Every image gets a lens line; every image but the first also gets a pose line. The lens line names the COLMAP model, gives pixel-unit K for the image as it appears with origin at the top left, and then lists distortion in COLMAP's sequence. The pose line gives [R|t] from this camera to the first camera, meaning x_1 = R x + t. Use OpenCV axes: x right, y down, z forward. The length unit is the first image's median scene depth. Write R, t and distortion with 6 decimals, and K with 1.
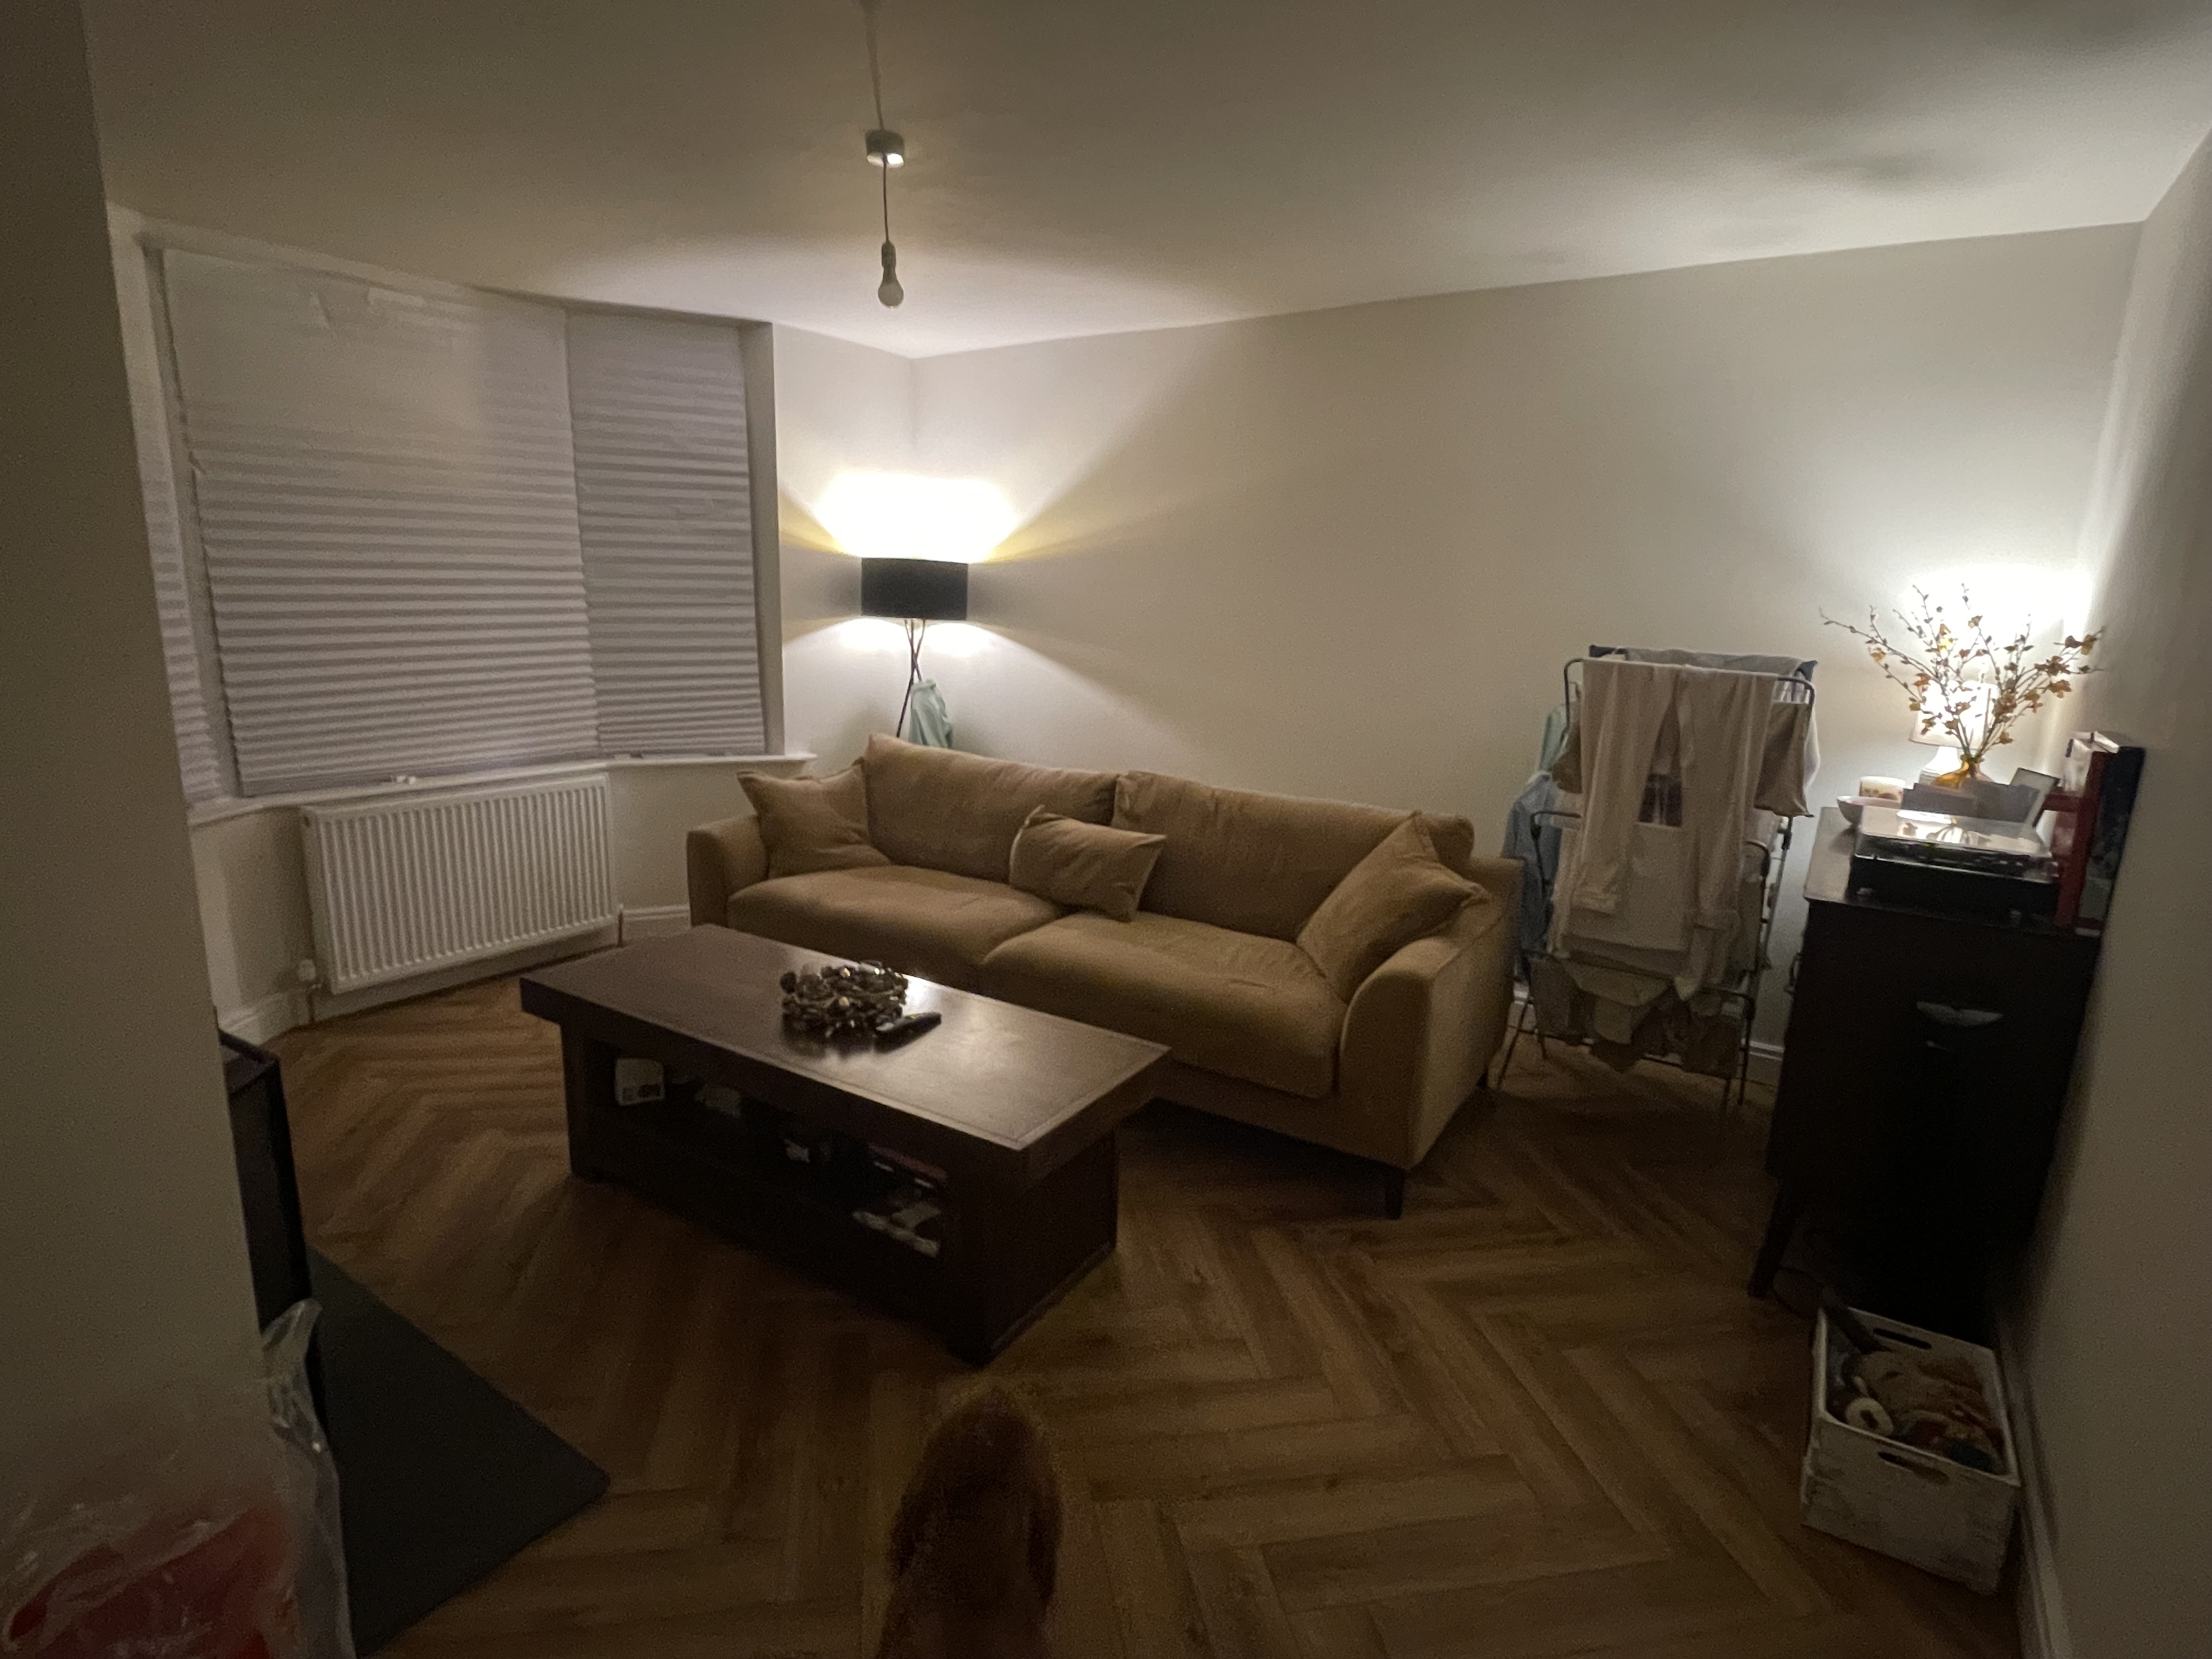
lens RADIAL K [[1135.6, 0, 1106.0], [0, 1135.6, 829.5], [0, 0, 1]] dist [-0.005190, -0.000723]
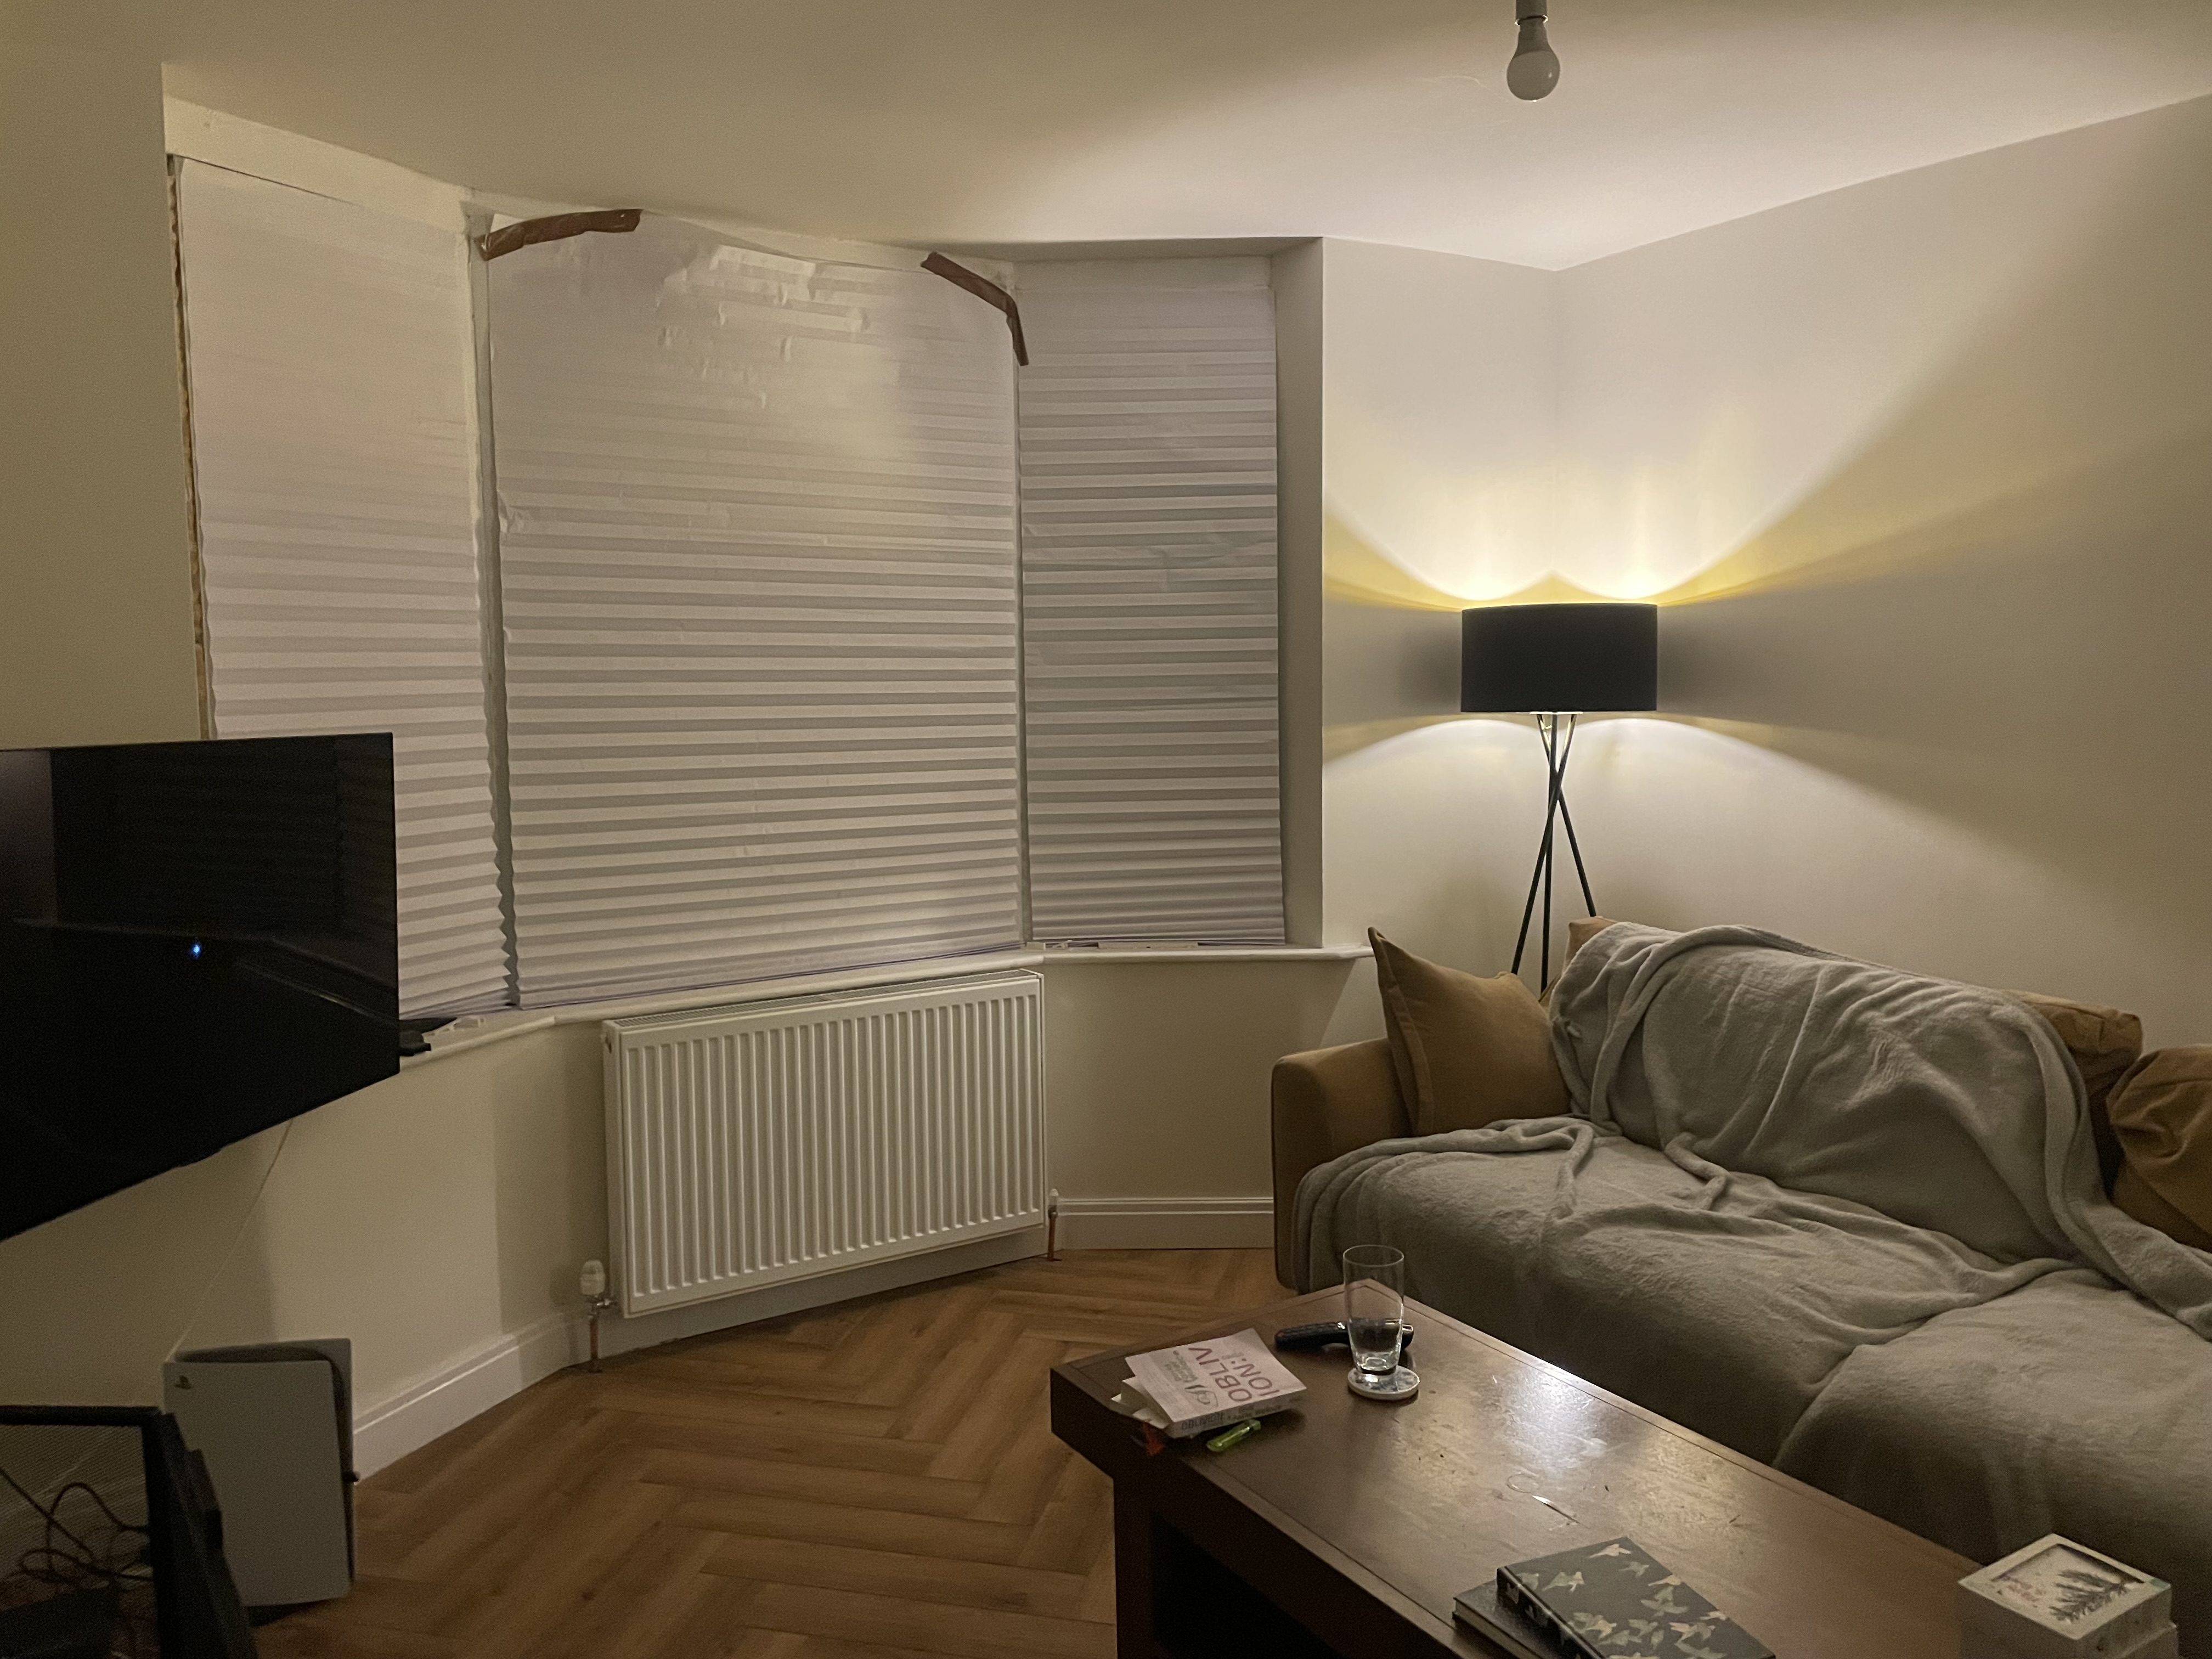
lens RADIAL K [[1606.2, 0, 1106.0], [0, 1606.2, 829.5], [0, 0, 1]] dist [0.090348, -0.000573]
pose [[0.911942, -0.005566, -0.410282, -0.046261], [-0.042185, 0.993338, -0.107241, -0.036119], [0.408145, 0.115106, 0.905631, 0.210401]]
